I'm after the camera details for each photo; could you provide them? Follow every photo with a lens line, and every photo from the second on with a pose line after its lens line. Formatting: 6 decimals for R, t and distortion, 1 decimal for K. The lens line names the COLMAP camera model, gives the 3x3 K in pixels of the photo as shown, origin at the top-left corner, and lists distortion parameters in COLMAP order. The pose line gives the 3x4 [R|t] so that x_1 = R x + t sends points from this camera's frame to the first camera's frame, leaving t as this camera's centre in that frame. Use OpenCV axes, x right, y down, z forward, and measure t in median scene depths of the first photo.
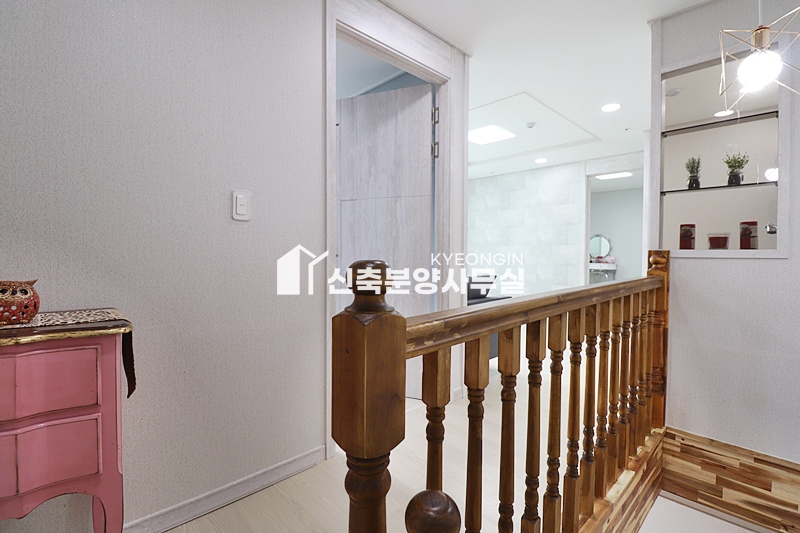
lens RADIAL K [[370.1, 0, 402.6], [0, 370.1, 262.3], [0, 0, 1]] dist [-0.004289, -0.010800]
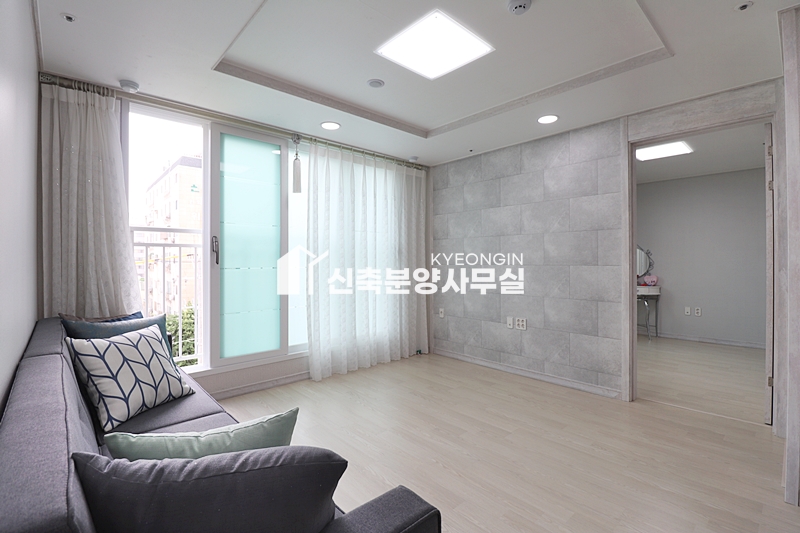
lens RADIAL K [[370.1, 0, 404.7], [0, 370.1, 262.6], [0, 0, 1]] dist [-0.004289, -0.010800]
pose [[0.999841, -0.010370, -0.014526, 0.134782], [0.010014, 0.999652, -0.024390, -0.034977], [0.014774, 0.024241, 0.999597, 0.365833]]
